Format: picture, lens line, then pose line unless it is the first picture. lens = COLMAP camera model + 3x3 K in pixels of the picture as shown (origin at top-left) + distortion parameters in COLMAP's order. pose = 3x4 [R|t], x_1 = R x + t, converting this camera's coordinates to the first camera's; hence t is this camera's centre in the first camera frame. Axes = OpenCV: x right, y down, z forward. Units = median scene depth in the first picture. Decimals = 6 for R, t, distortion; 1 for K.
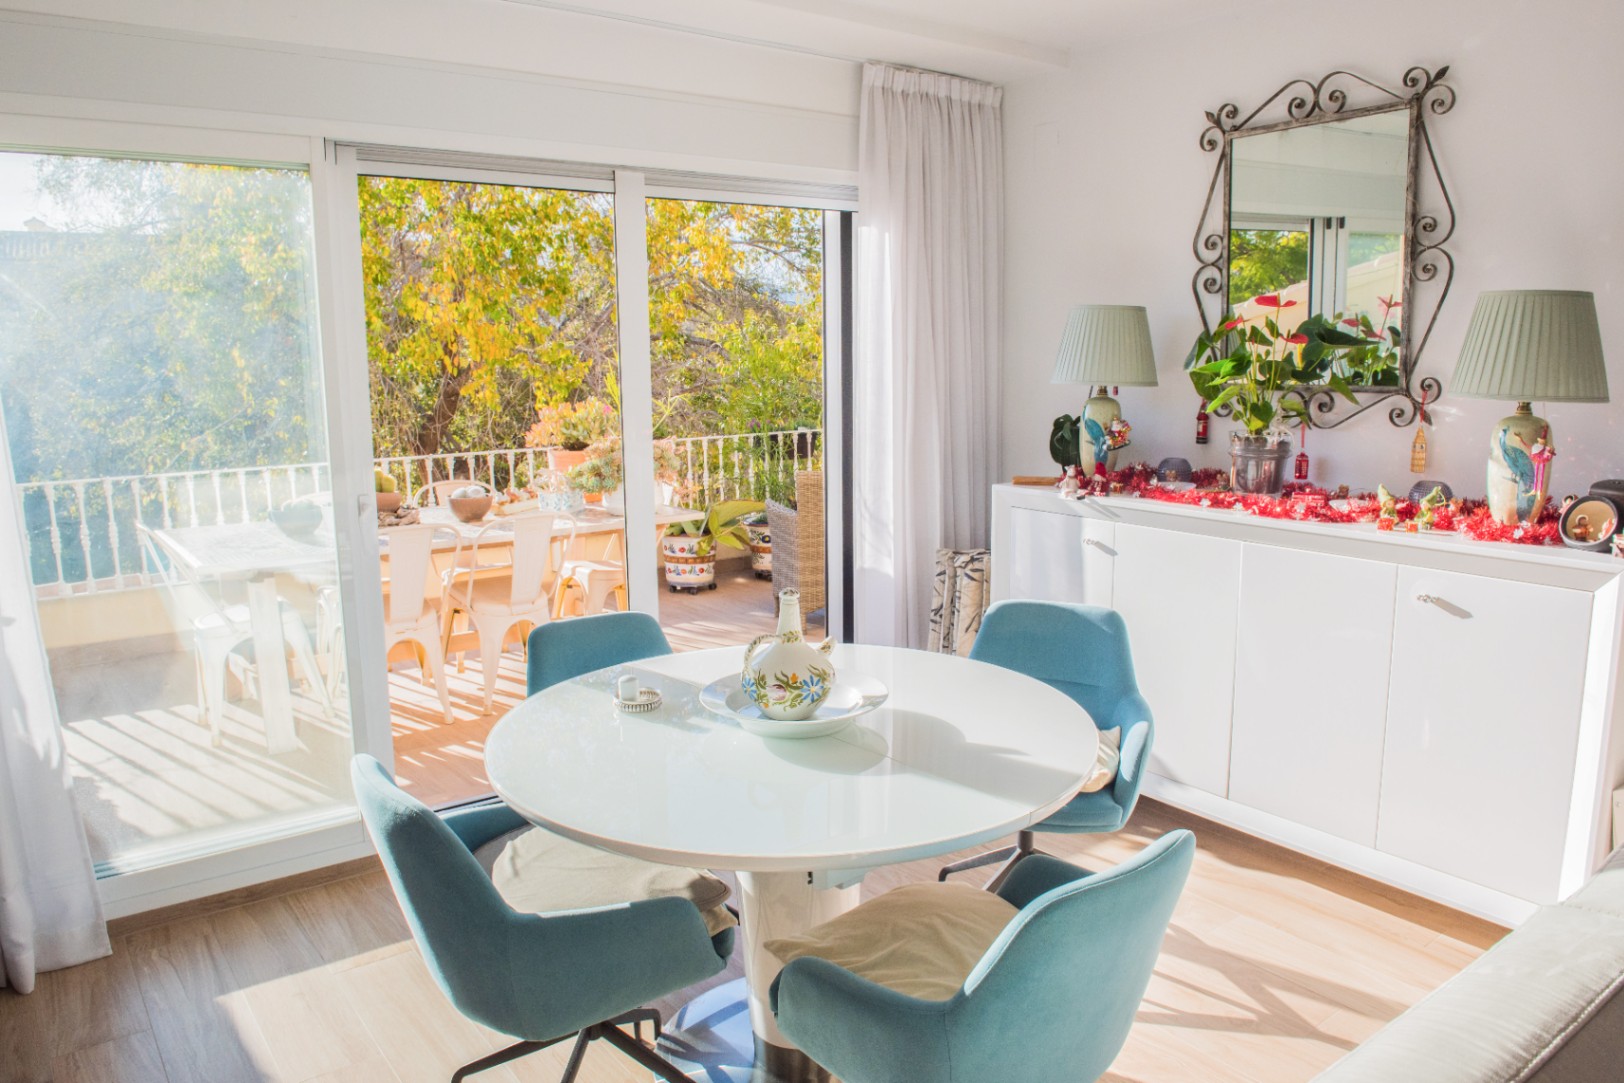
lens RADIAL K [[1166.9, 0, 836.6], [0, 1166.9, 560.0], [0, 0, 1]] dist [-0.066620, 0.000987]
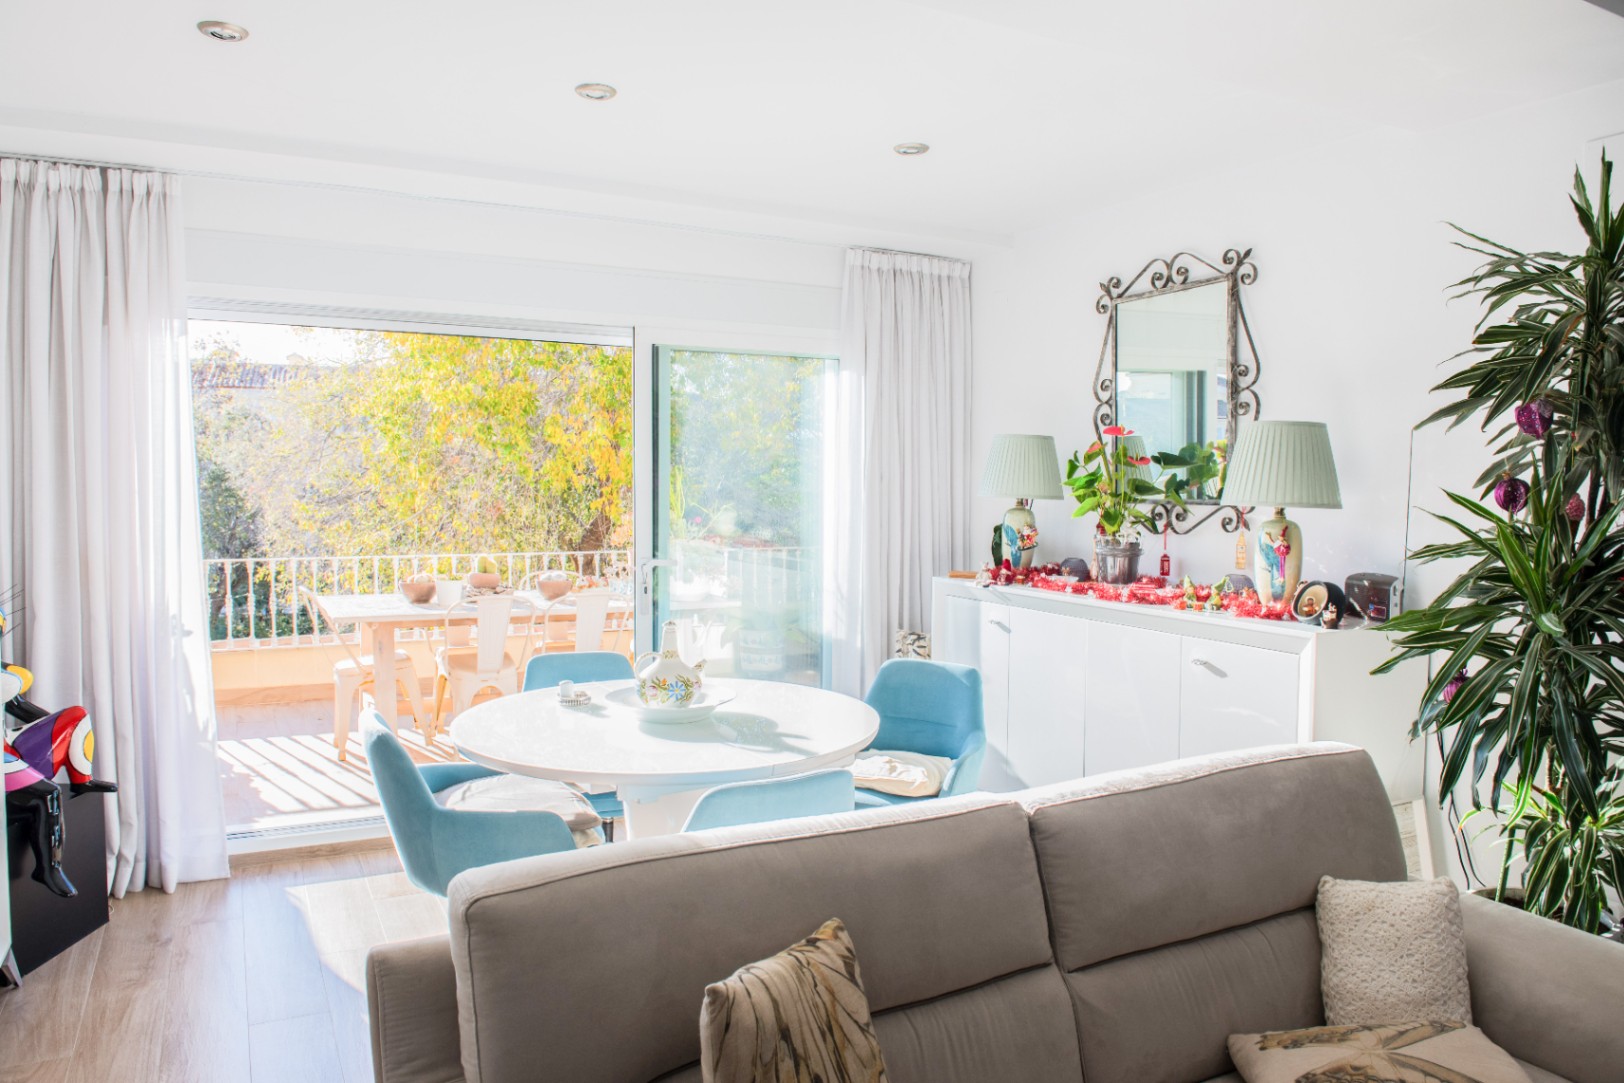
lens RADIAL K [[1126.8, 0, 812.0], [0, 1126.8, 541.5], [0, 0, 1]] dist [-0.073226, -0.004737]
pose [[0.985998, 0.027796, -0.164427, 0.235975], [-0.048218, 0.991414, -0.121547, 0.057369], [0.159637, 0.127773, 0.978872, -0.226062]]
